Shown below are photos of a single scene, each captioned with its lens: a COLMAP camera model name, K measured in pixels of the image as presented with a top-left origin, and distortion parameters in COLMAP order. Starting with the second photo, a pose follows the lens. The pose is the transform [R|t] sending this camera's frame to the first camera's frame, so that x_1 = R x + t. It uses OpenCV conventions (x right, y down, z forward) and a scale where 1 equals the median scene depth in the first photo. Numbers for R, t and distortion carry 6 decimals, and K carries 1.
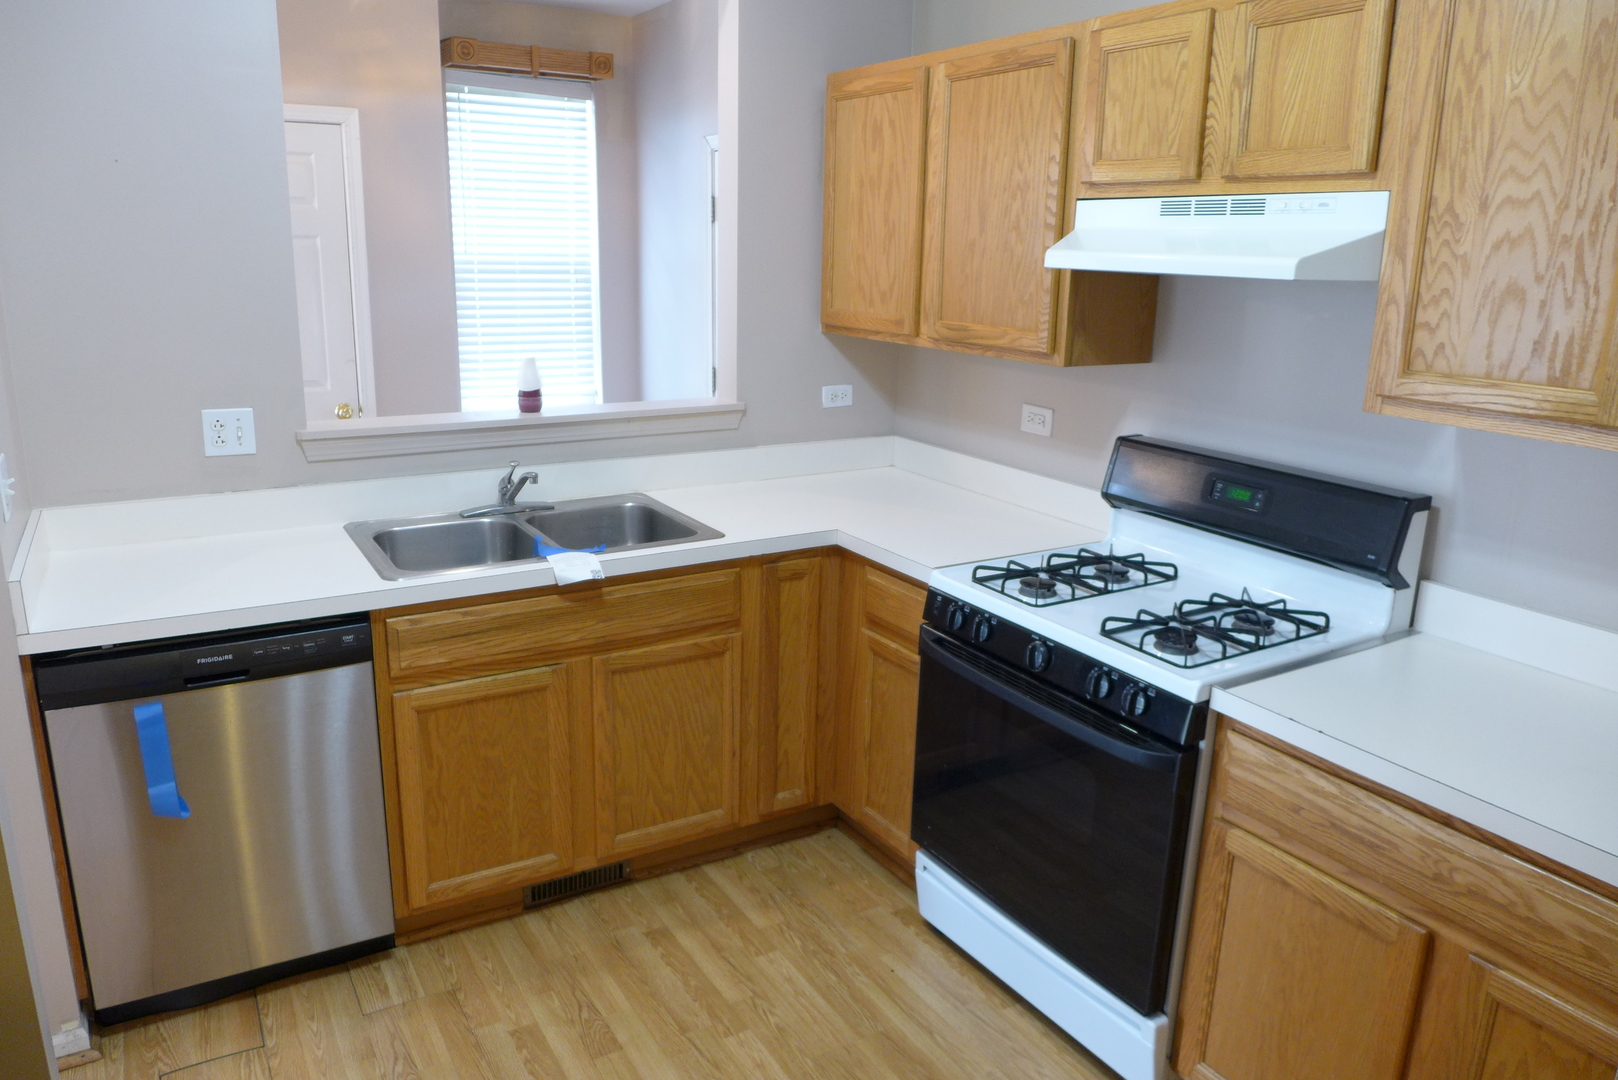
lens RADIAL K [[1116.9, 0, 803.9], [0, 1116.9, 537.0], [0, 0, 1]] dist [-0.069456, 0.010414]
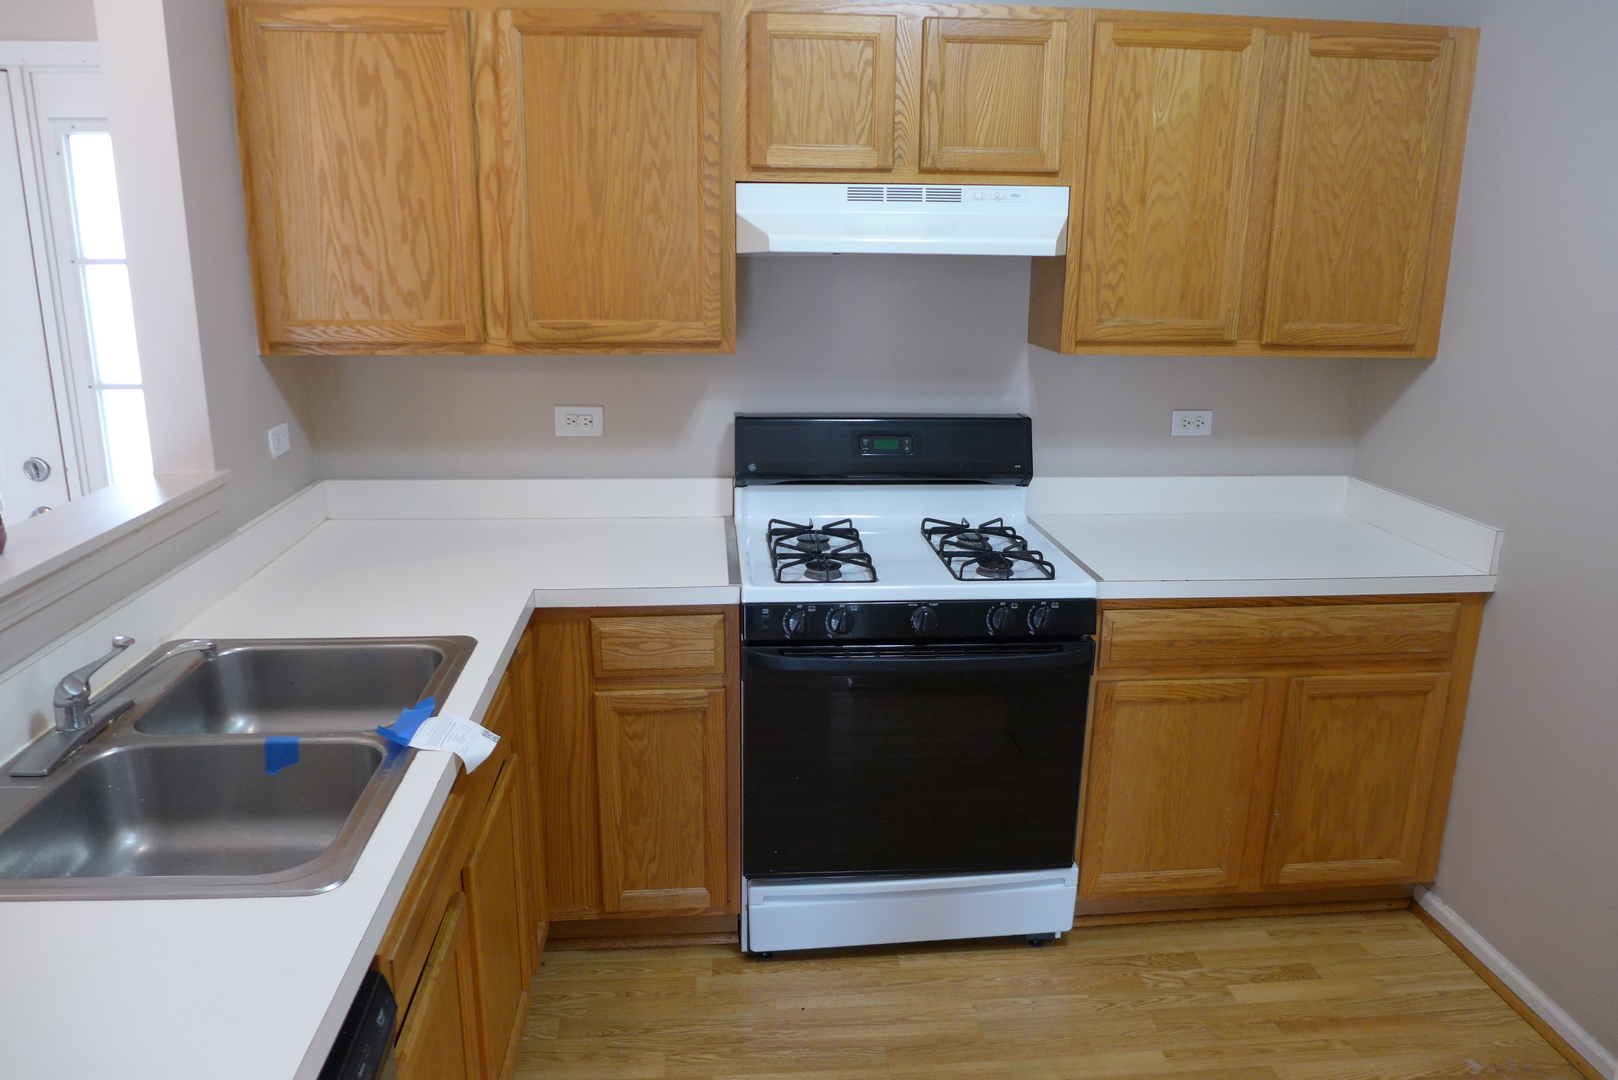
lens RADIAL K [[1116.9, 0, 803.9], [0, 1116.9, 537.0], [0, 0, 1]] dist [-0.069456, 0.010414]
pose [[0.431639, -0.241002, 0.869256, -0.749866], [0.226286, 0.961764, 0.154285, -0.160241], [-0.873202, 0.130105, 0.469671, 0.600368]]
